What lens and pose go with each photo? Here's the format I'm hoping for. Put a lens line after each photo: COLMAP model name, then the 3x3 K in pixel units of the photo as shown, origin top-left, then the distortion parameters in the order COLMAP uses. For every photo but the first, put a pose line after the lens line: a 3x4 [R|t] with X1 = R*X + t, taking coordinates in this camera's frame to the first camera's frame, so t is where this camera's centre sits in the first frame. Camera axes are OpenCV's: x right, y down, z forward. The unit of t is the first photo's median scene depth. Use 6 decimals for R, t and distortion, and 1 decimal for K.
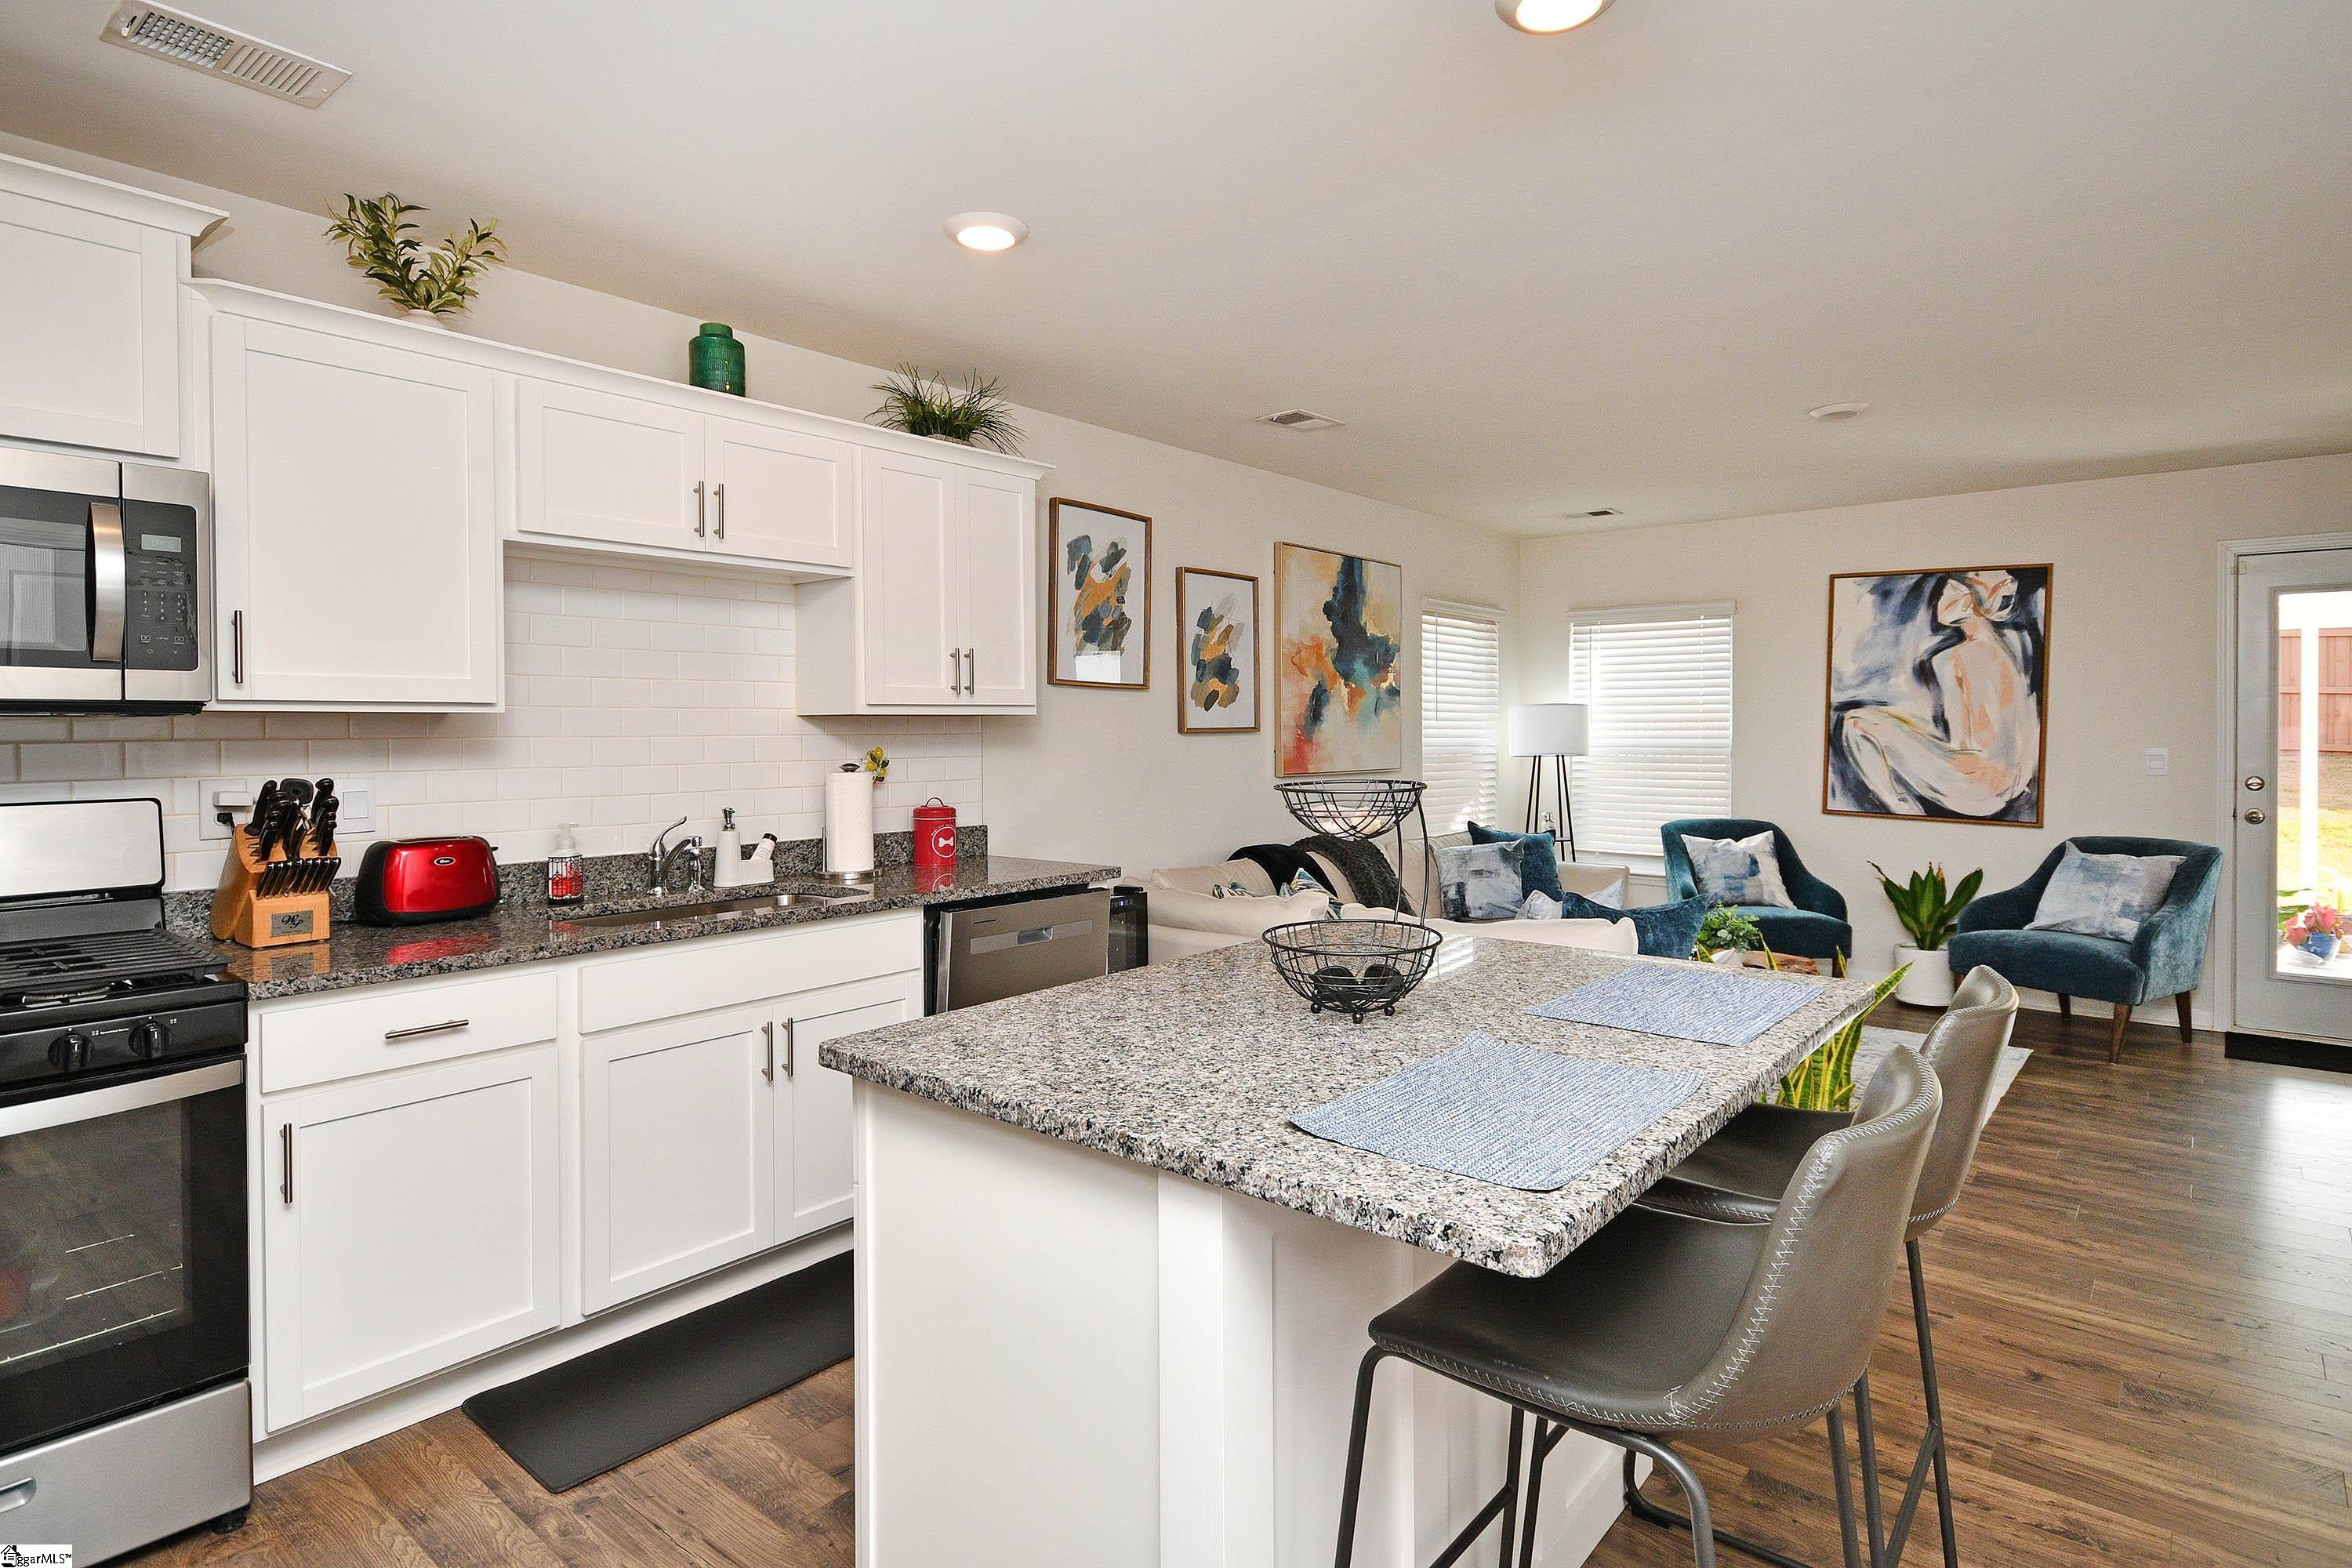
lens RADIAL K [[1232.8, 0, 1174.0], [0, 1232.8, 771.4], [0, 0, 1]] dist [0.003354, -0.005524]
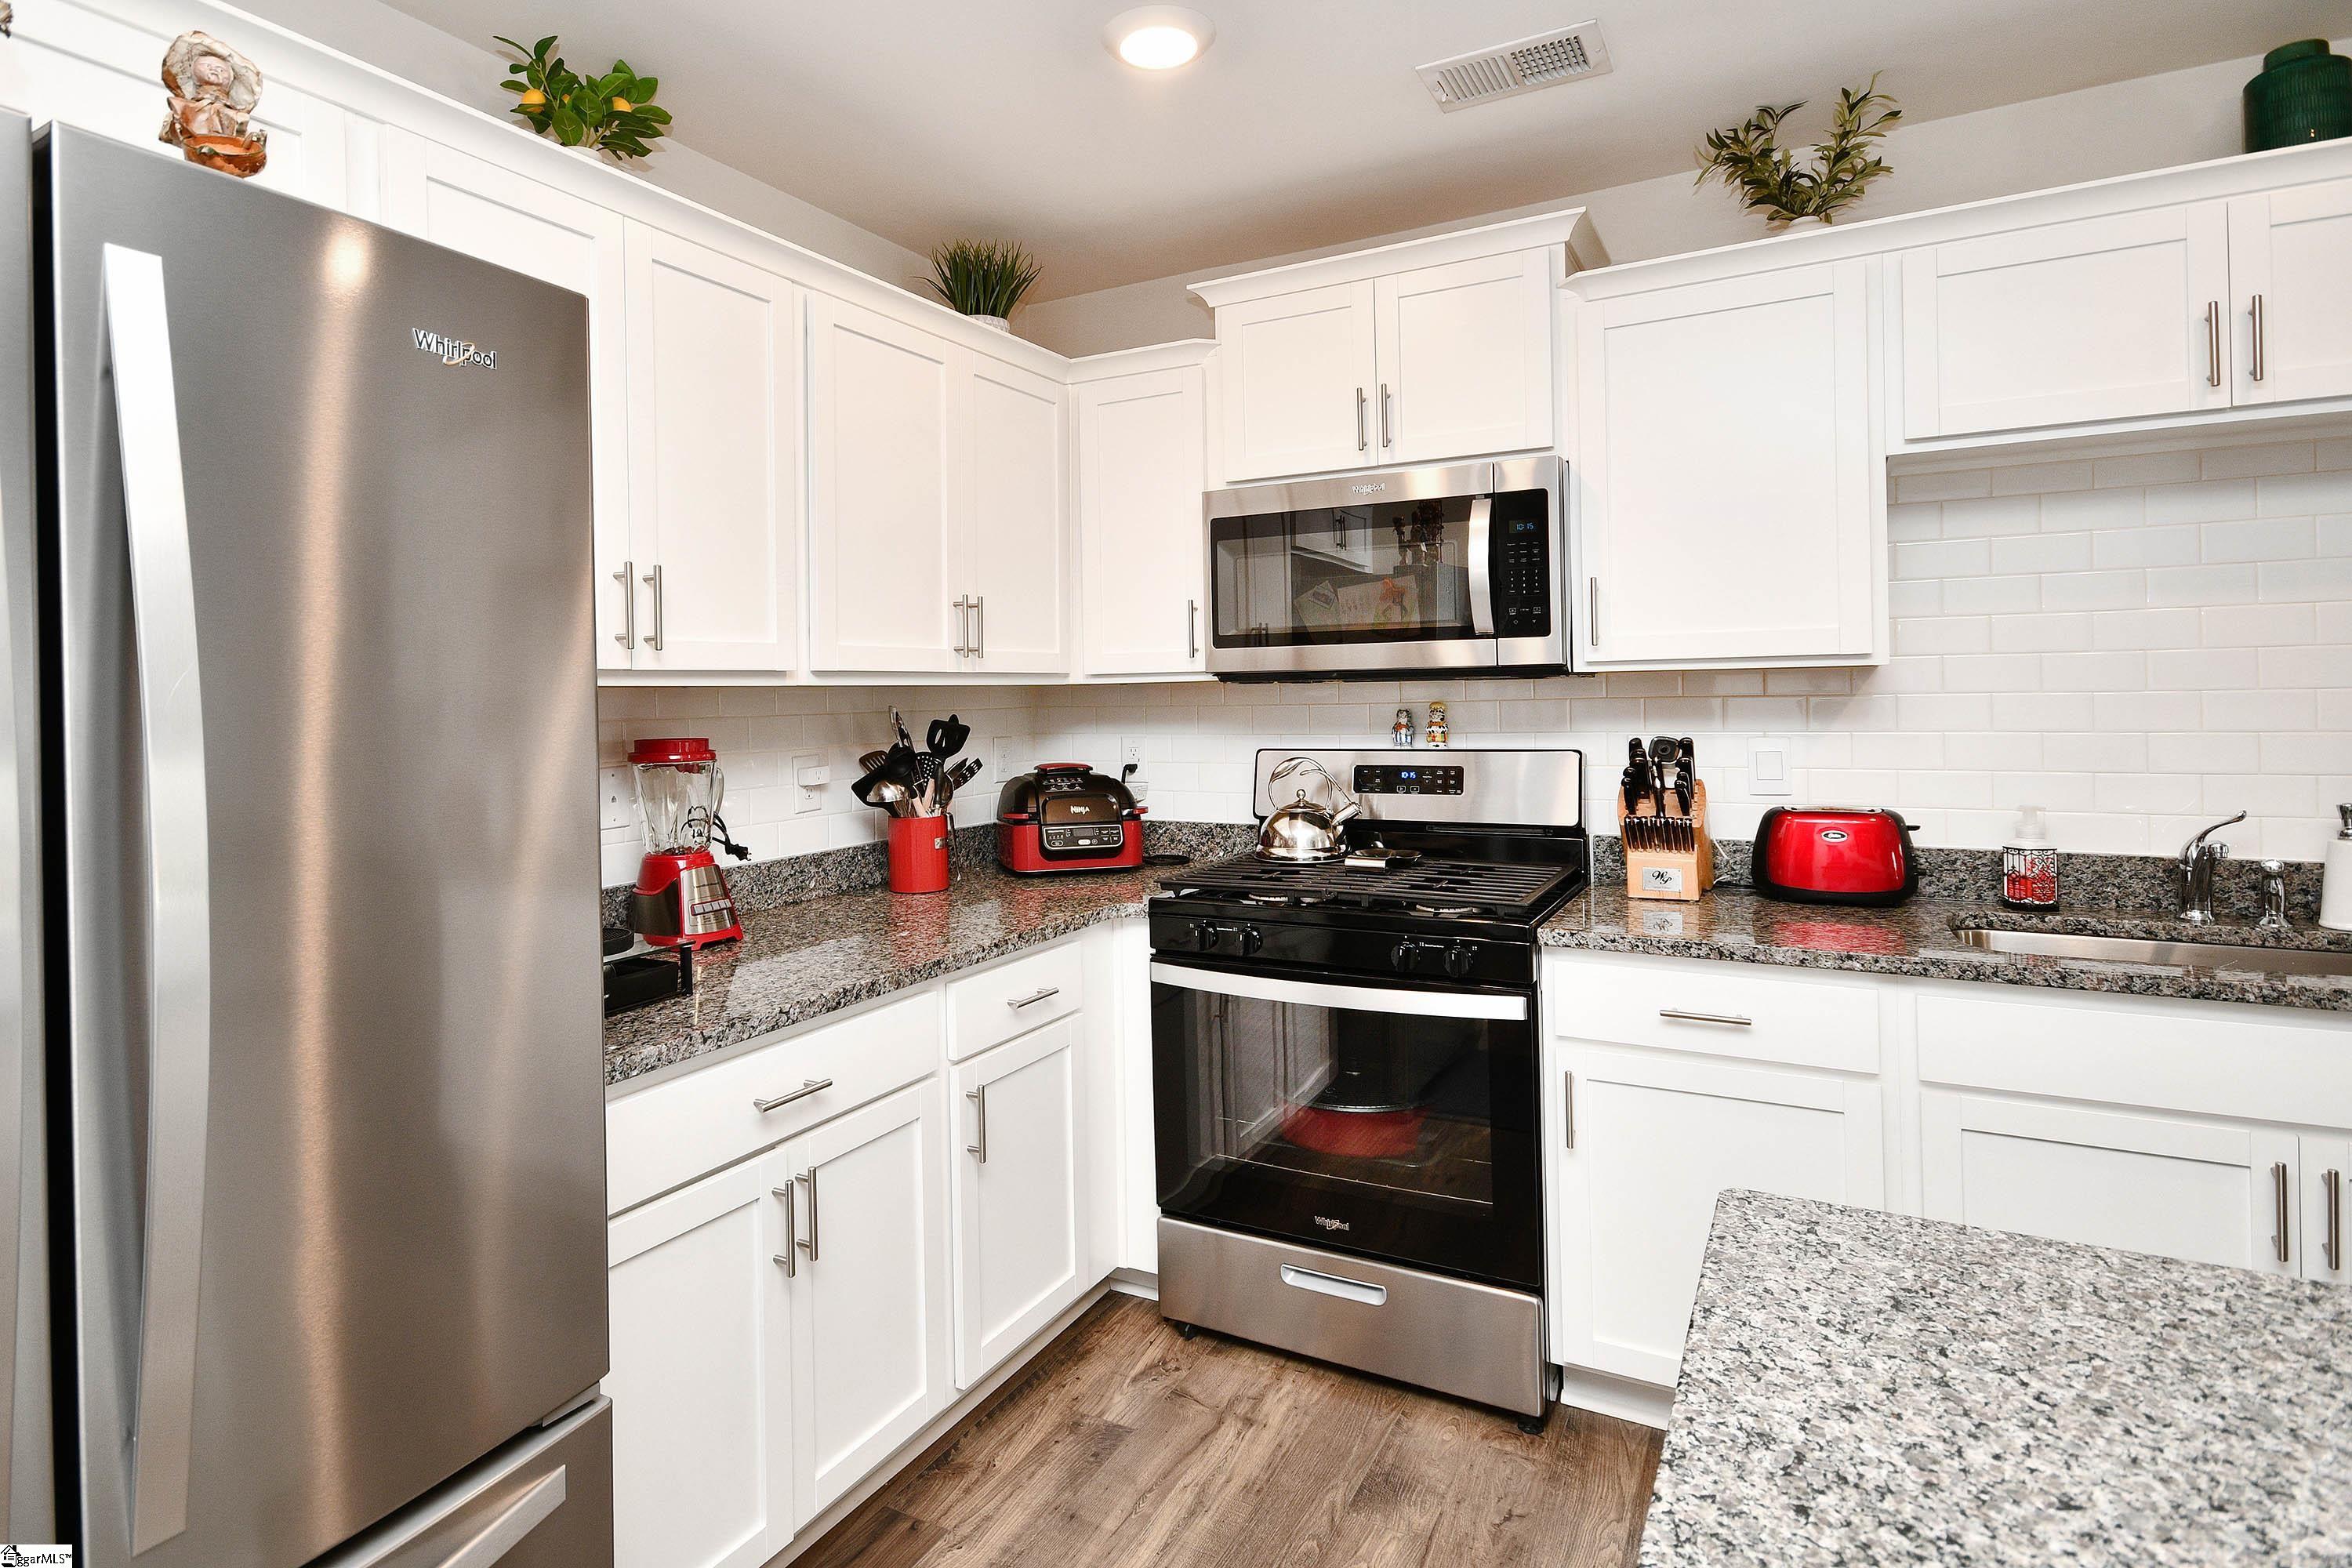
lens RADIAL K [[1232.8, 0, 1191.4], [0, 1232.8, 744.8], [0, 0, 1]] dist [0.003354, -0.005524]
pose [[0.198942, 0.041211, -0.979144, 0.076881], [-0.016816, 0.999112, 0.038635, -0.008149], [0.979867, 0.008779, 0.199458, 0.163790]]
